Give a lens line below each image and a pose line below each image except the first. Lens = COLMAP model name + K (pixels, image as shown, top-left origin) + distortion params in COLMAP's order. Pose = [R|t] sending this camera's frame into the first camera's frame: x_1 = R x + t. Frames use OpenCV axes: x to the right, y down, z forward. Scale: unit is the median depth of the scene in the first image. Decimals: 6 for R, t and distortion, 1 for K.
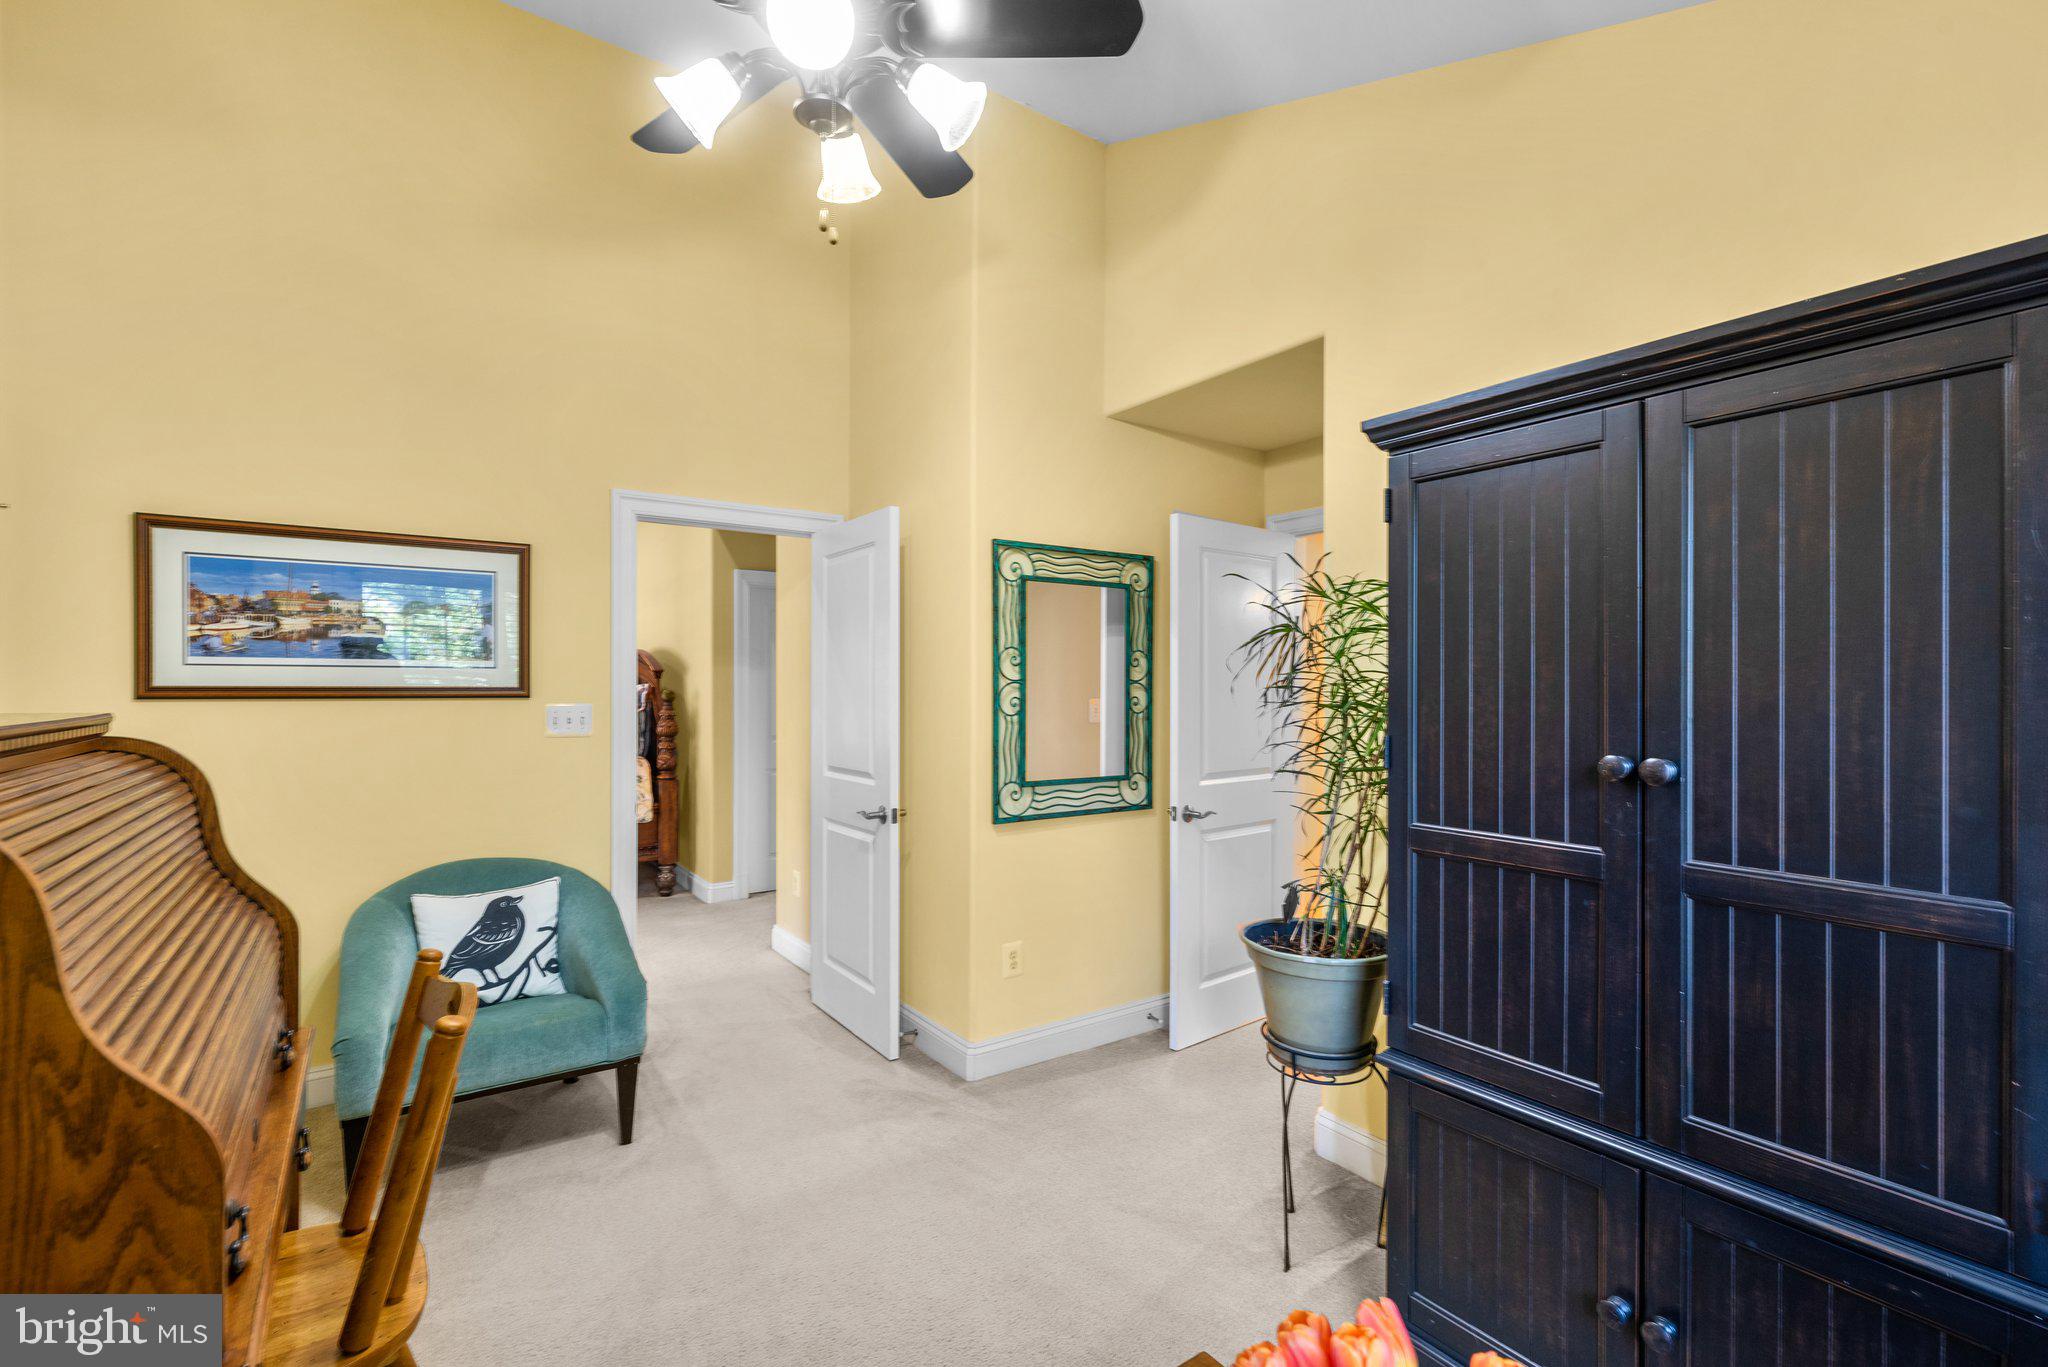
lens RADIAL K [[914.6, 0, 1022.6], [0, 914.6, 691.7], [0, 0, 1]] dist [0.000680, -0.000324]
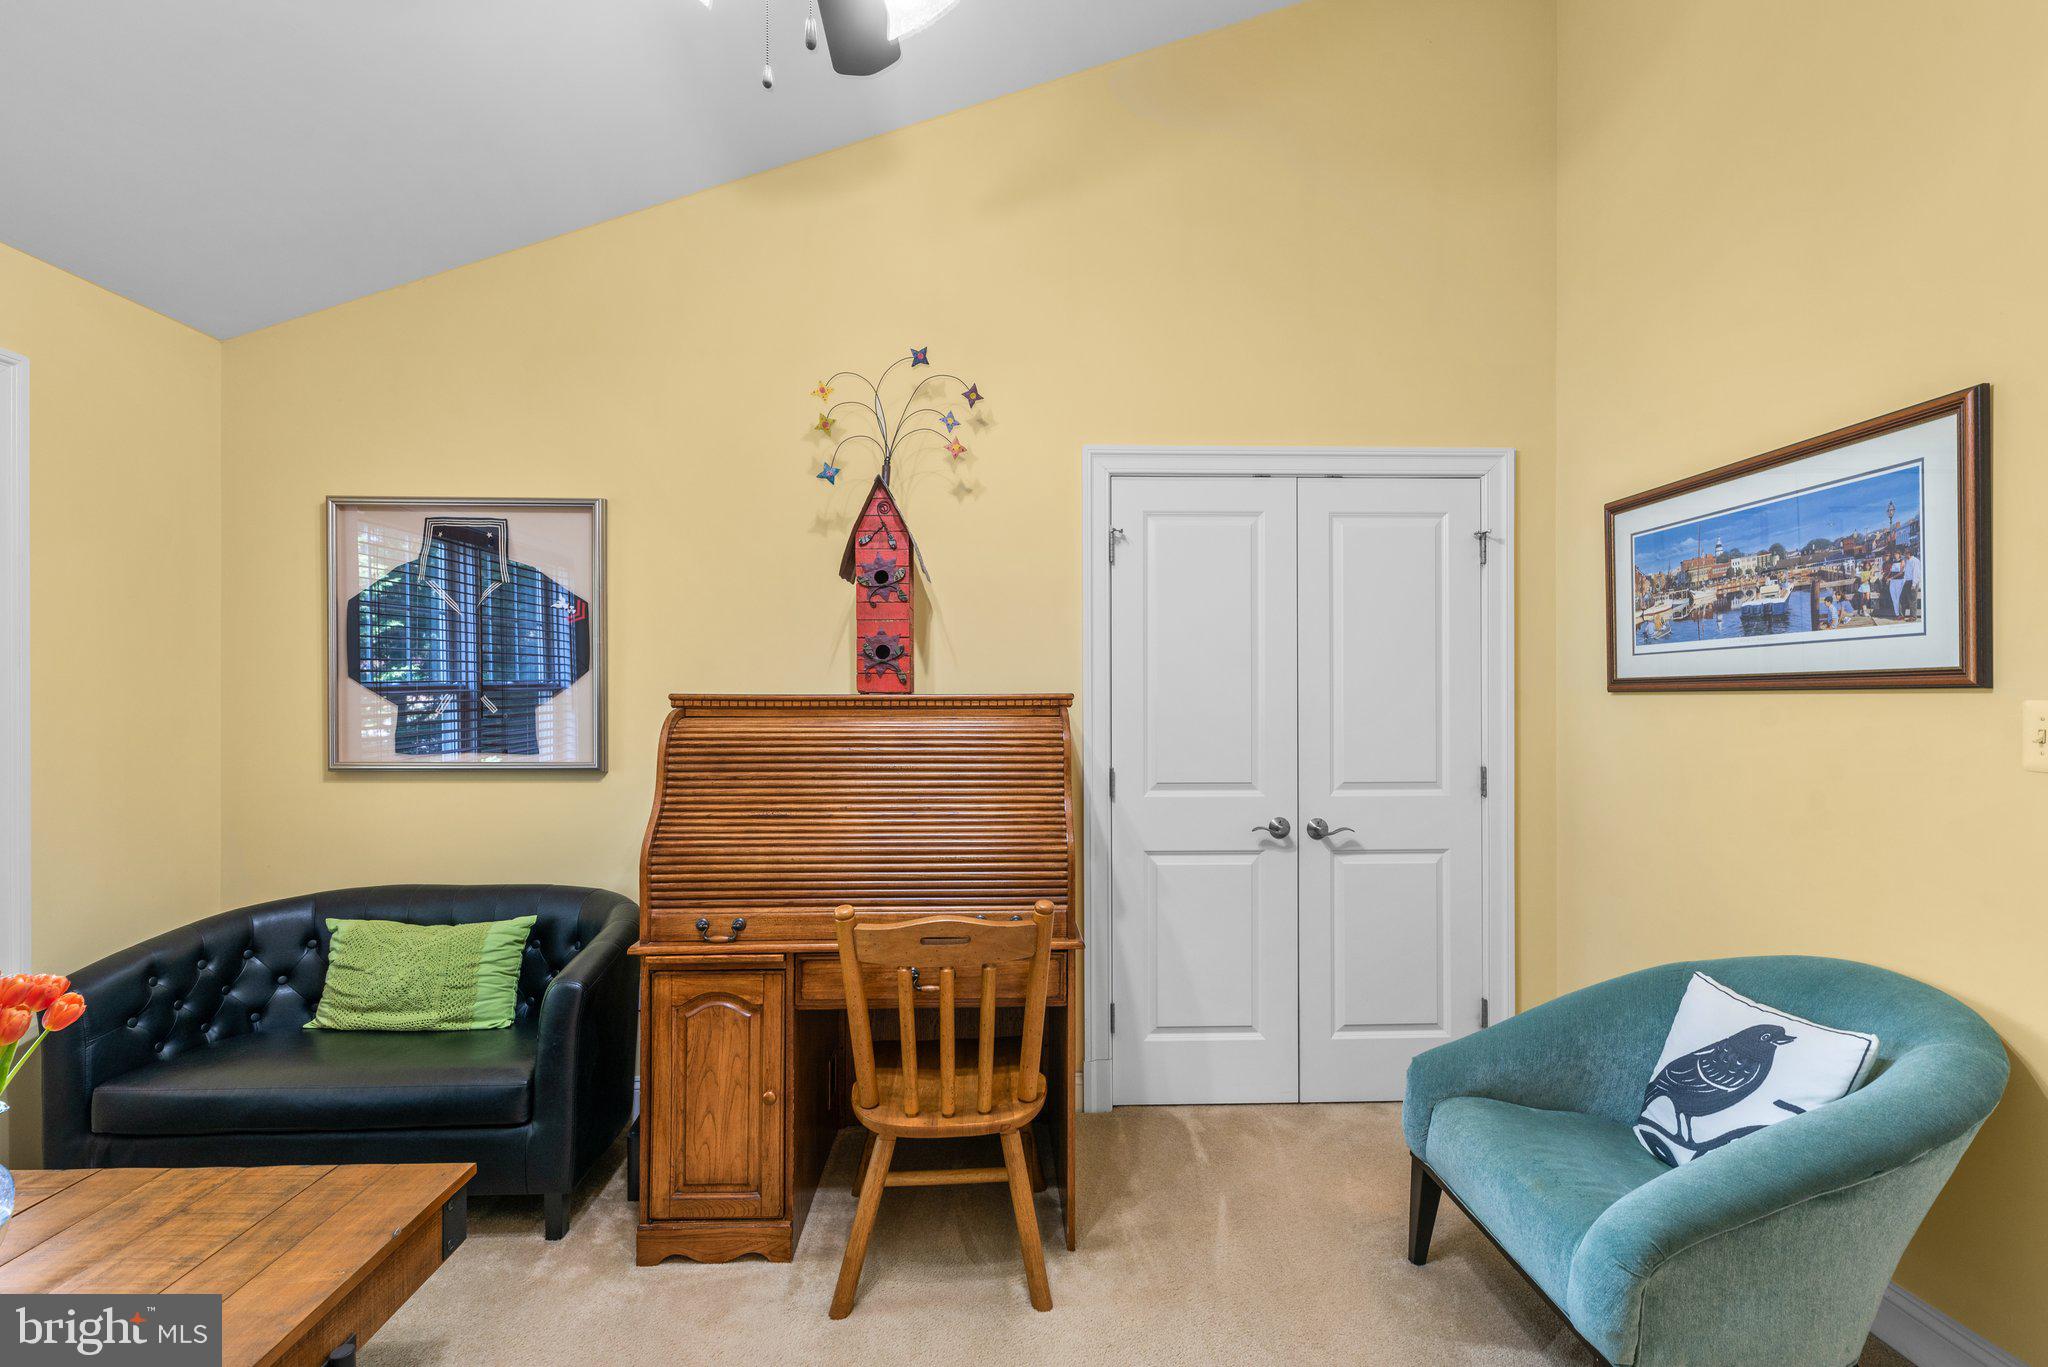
lens RADIAL K [[914.6, 0, 1022.6], [0, 914.6, 691.7], [0, 0, 1]] dist [0.000680, -0.000324]
pose [[-0.546297, -0.006789, -0.837564, 0.195620], [-0.001011, 0.999972, -0.007447, 0.014794], [0.837591, -0.003222, -0.546289, 0.939944]]
